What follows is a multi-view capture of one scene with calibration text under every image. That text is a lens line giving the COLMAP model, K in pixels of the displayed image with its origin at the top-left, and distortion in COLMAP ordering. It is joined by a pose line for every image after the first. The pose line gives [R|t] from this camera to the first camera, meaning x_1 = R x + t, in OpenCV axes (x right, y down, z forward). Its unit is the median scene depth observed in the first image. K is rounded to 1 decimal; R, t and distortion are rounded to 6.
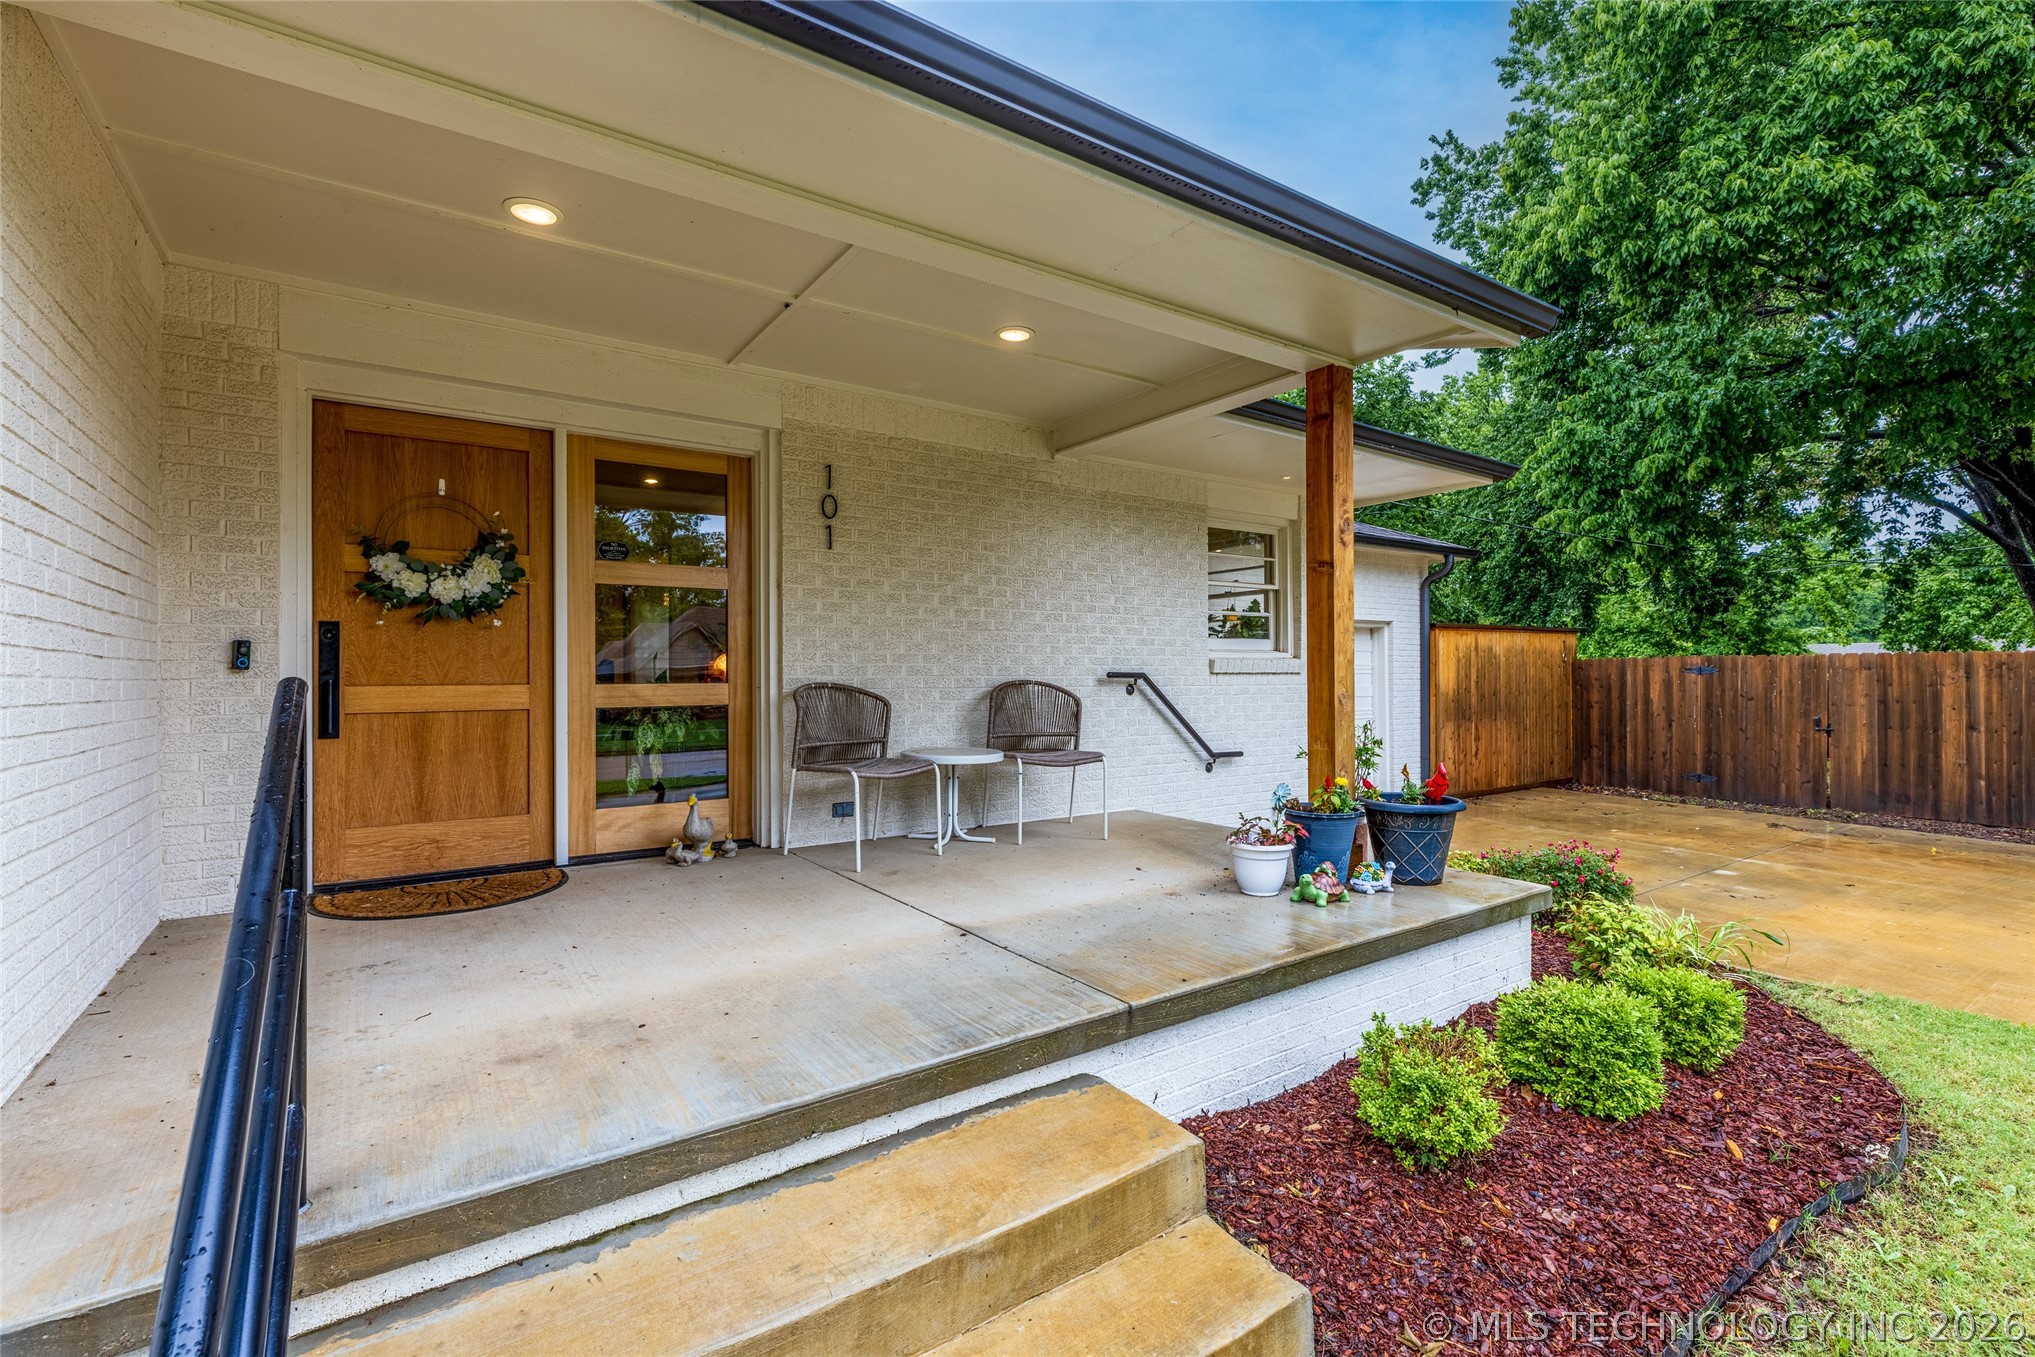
lens RADIAL K [[904.3, 0, 1024.3], [0, 904.3, 674.2], [0, 0, 1]] dist [0.004296, -0.000829]
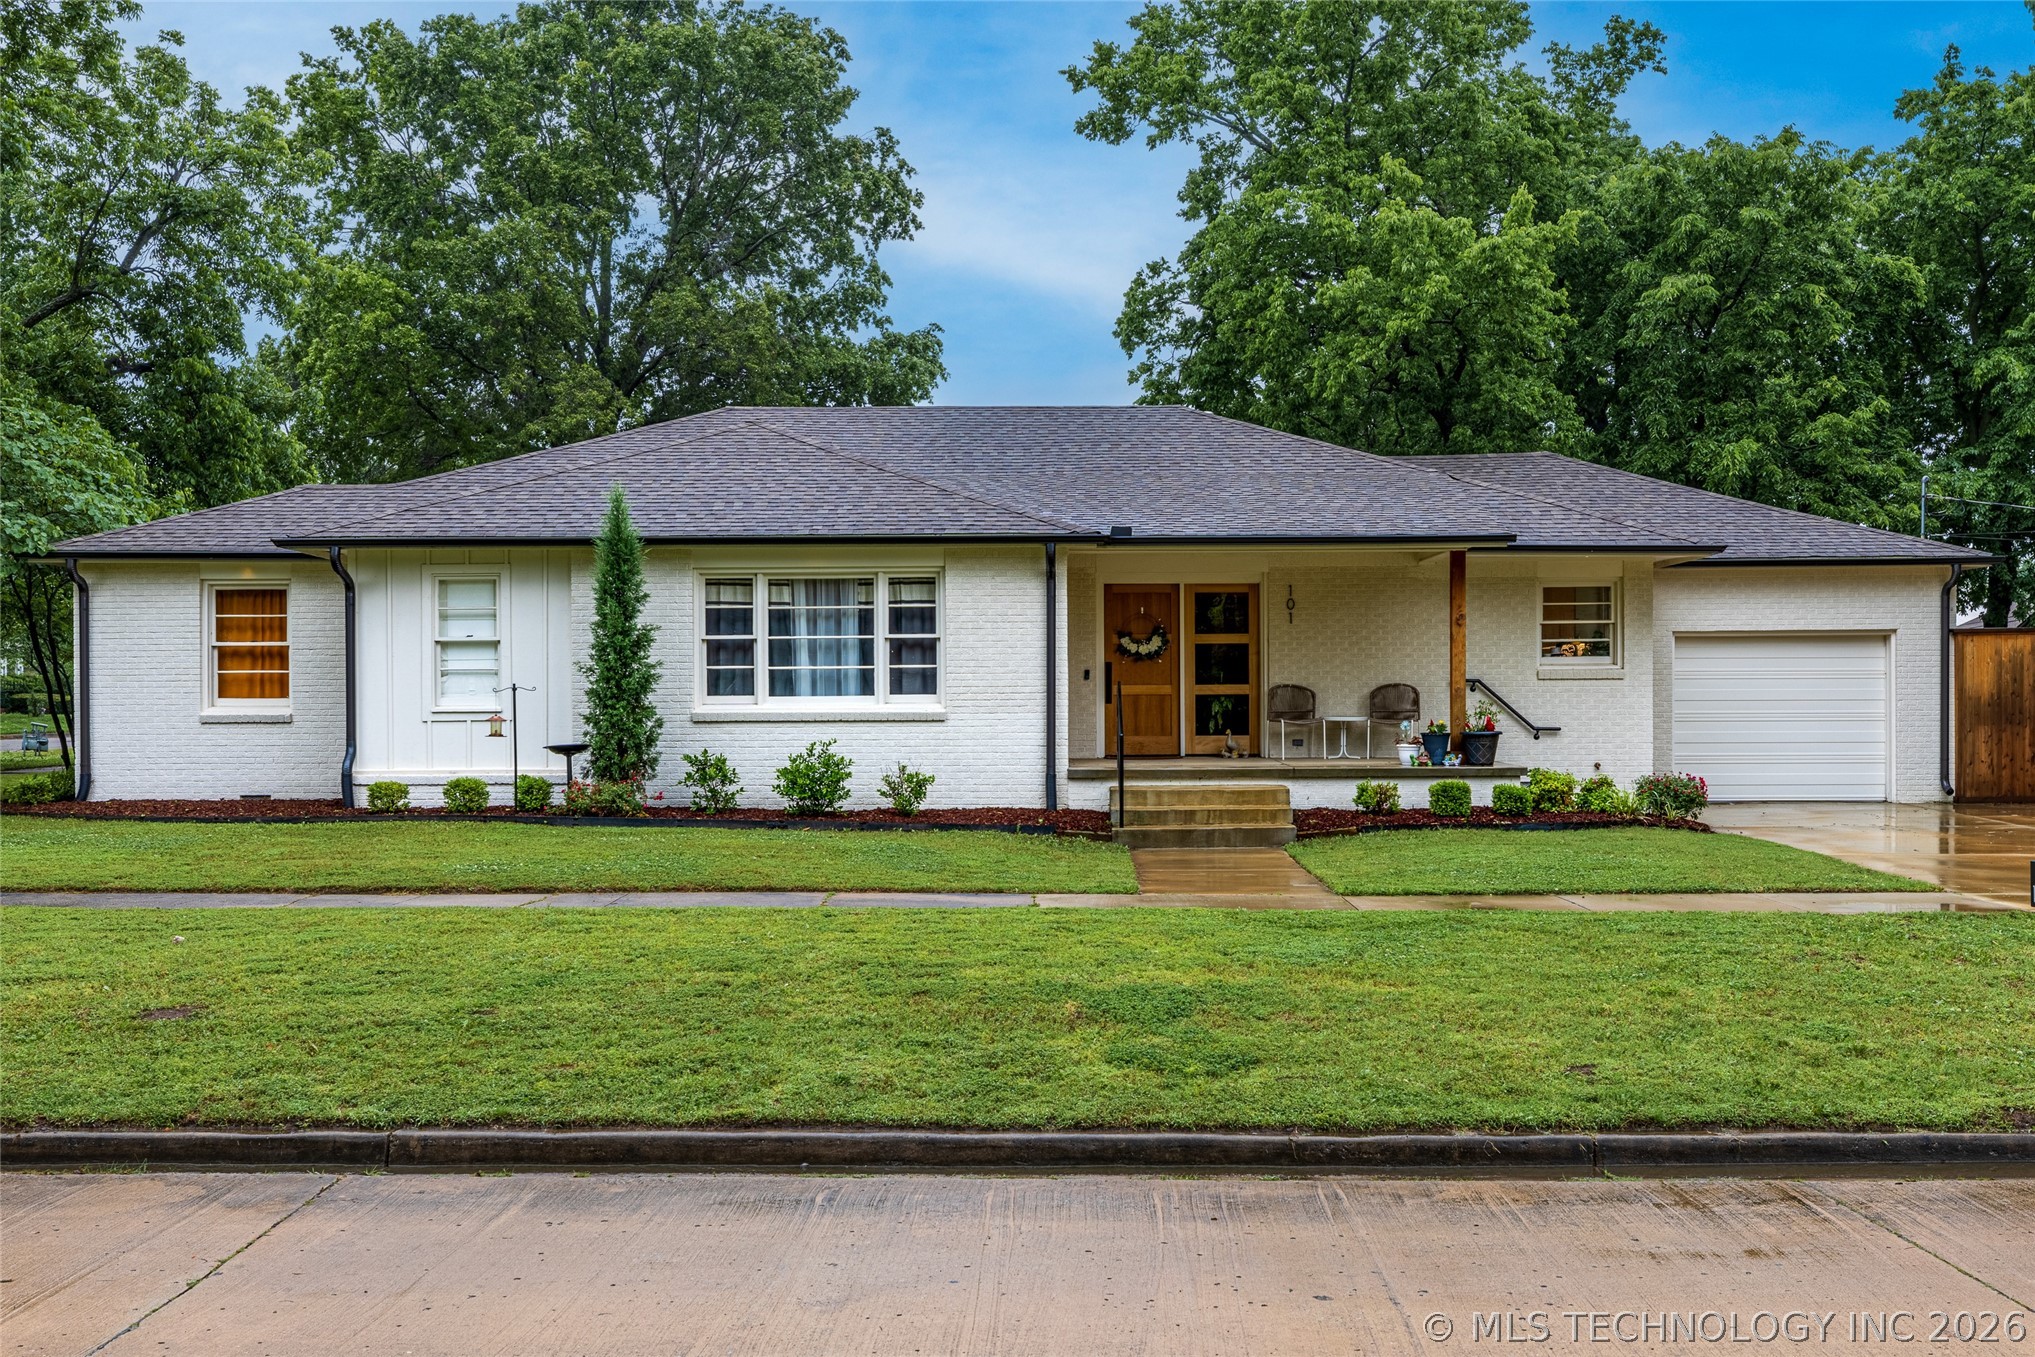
lens RADIAL K [[2049.2, 0, 1019.2], [0, 2049.2, 680.8], [0, 0, 1]] dist [-0.014908, 0.000000]
pose [[0.798769, -0.000934, -0.601637, 1.794179], [0.002350, 0.999996, 0.001567, -0.006925], [0.601633, -0.002666, 0.798768, -2.685494]]
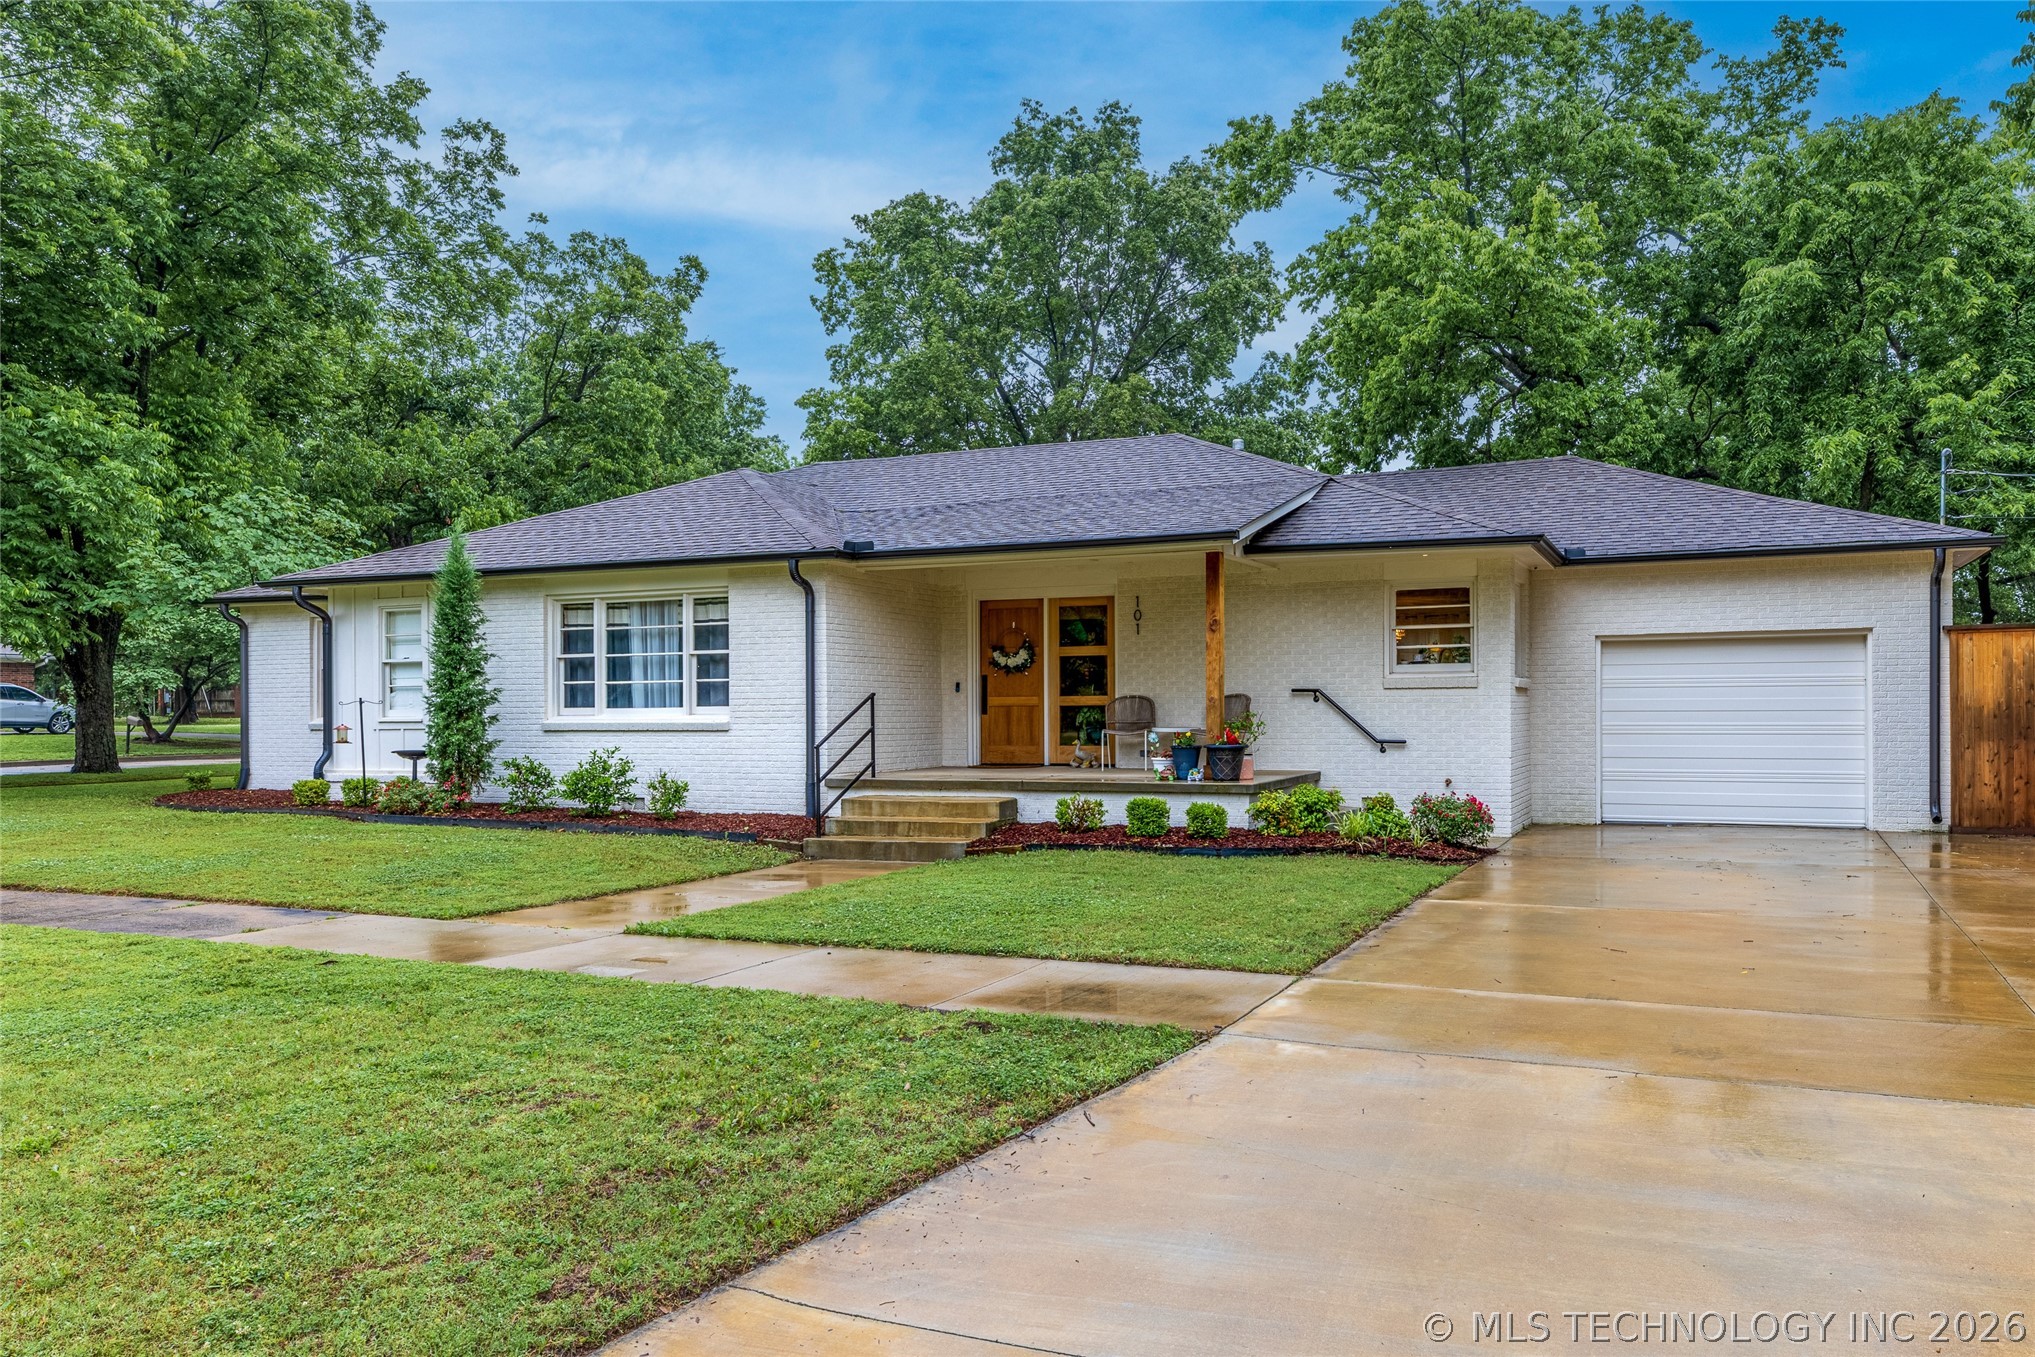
lens RADIAL K [[1506.7, 0, 1019.9], [0, 1506.7, 692.8], [0, 0, 1]] dist [-0.004171, 0.003066]
pose [[0.504688, -0.007328, -0.863271, 2.232146], [0.007297, 0.999964, -0.004223, 0.013231], [0.863271, -0.004168, 0.504723, -0.871982]]
